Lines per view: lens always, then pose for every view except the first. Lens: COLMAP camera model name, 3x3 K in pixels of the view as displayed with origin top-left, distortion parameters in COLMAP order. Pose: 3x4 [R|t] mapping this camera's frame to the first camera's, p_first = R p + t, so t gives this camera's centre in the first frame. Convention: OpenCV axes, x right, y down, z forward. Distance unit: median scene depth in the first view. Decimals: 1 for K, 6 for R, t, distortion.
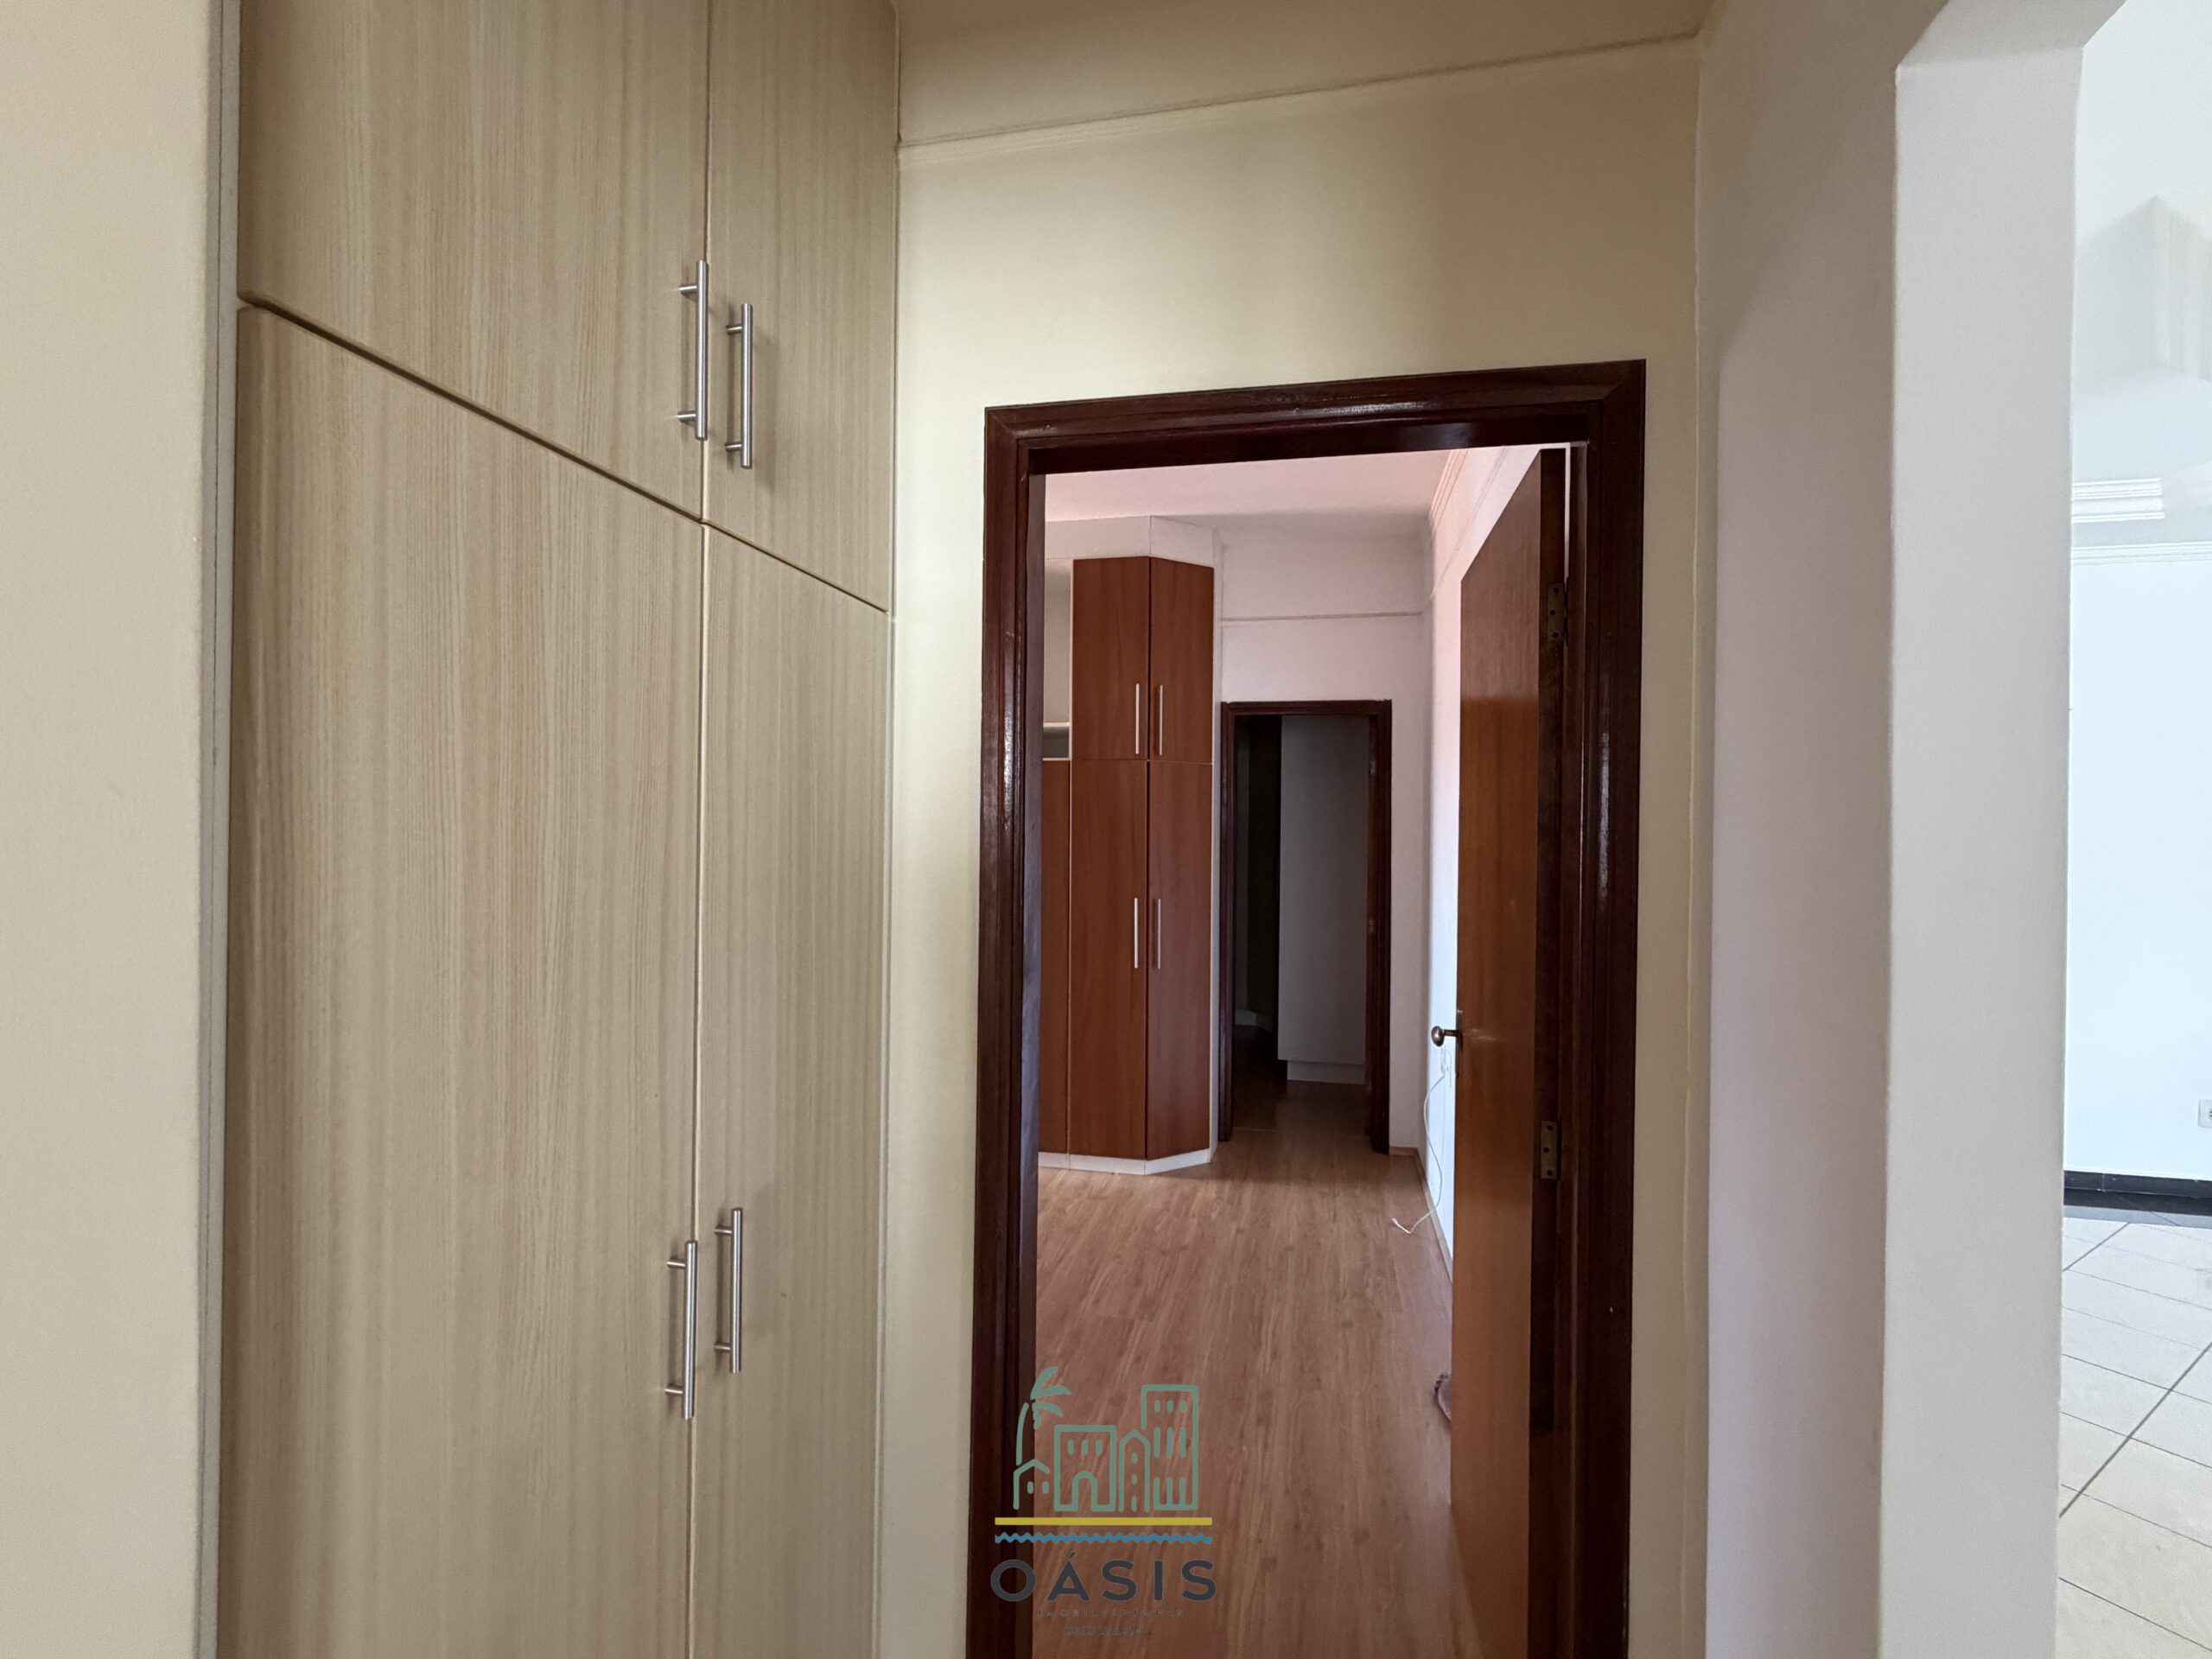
lens RADIAL K [[989.9, 0, 1106.0], [0, 989.9, 829.5], [0, 0, 1]] dist [0.001316, 0.000305]
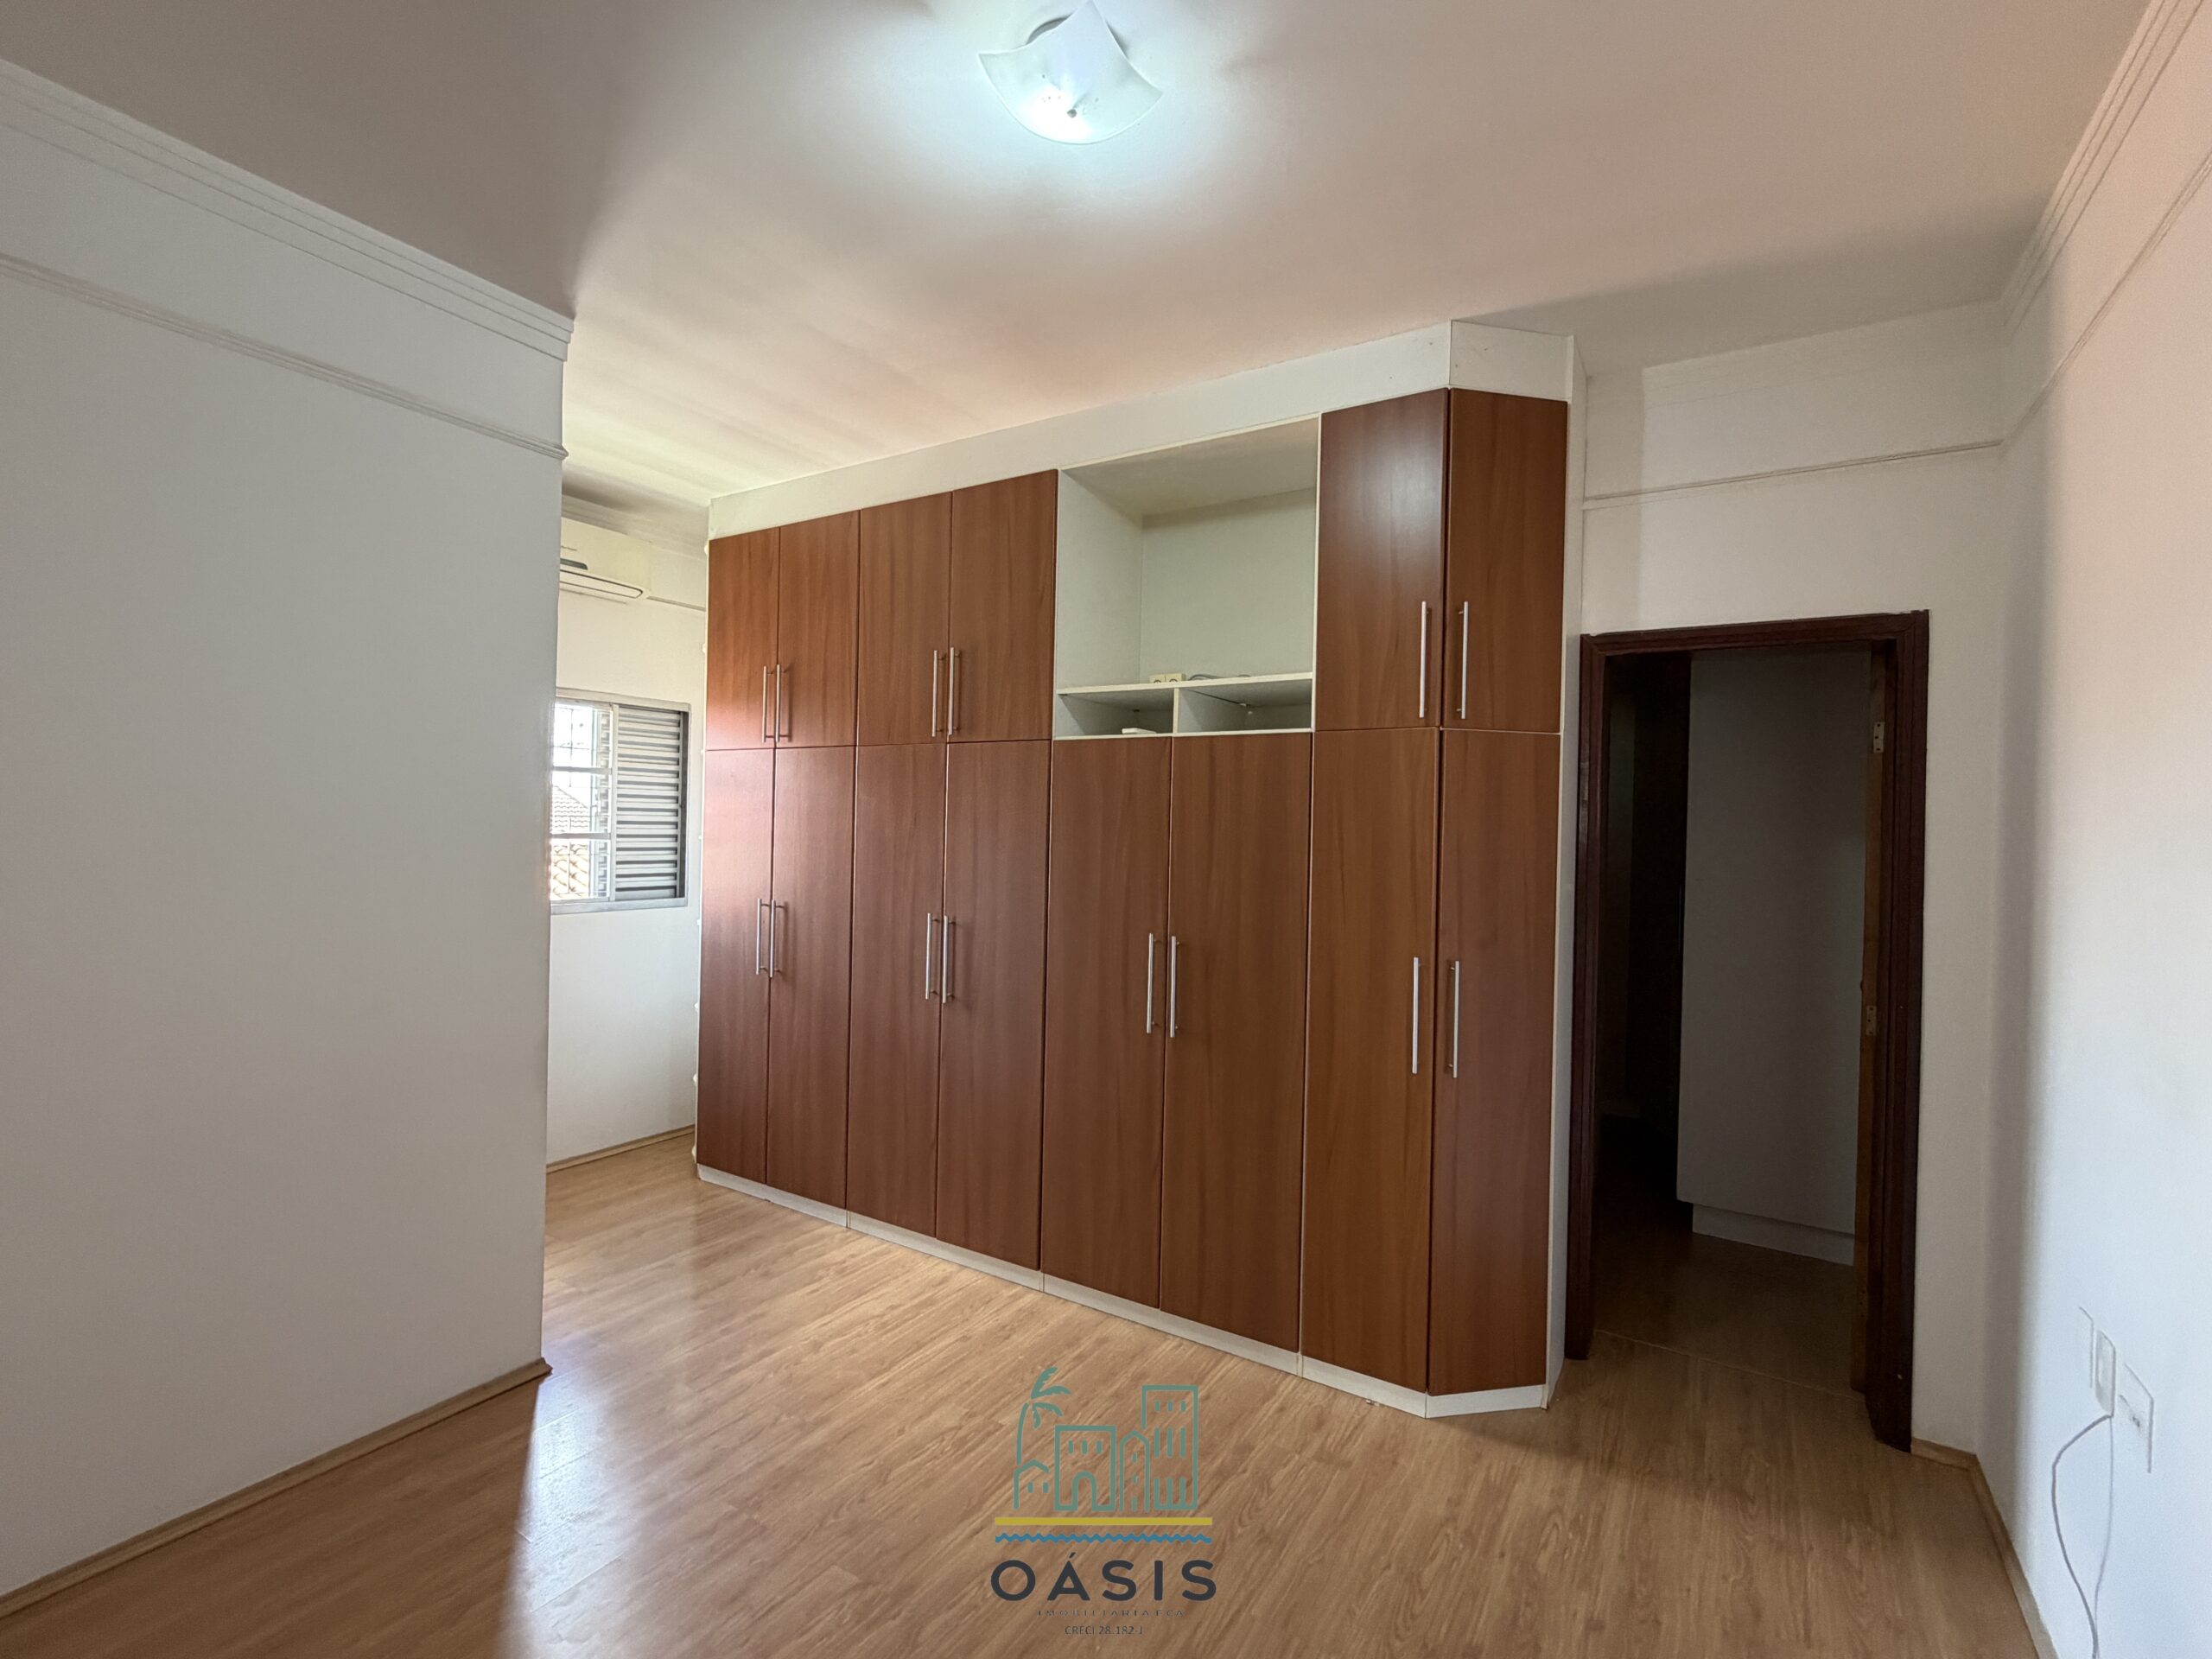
lens RADIAL K [[989.9, 0, 1106.0], [0, 989.9, 829.5], [0, 0, 1]] dist [0.001316, 0.000305]
pose [[0.939287, 0.013808, -0.342854, 0.058417], [-0.014131, 0.999899, 0.001556, -0.006852], [0.342841, 0.003384, 0.939387, 0.367109]]
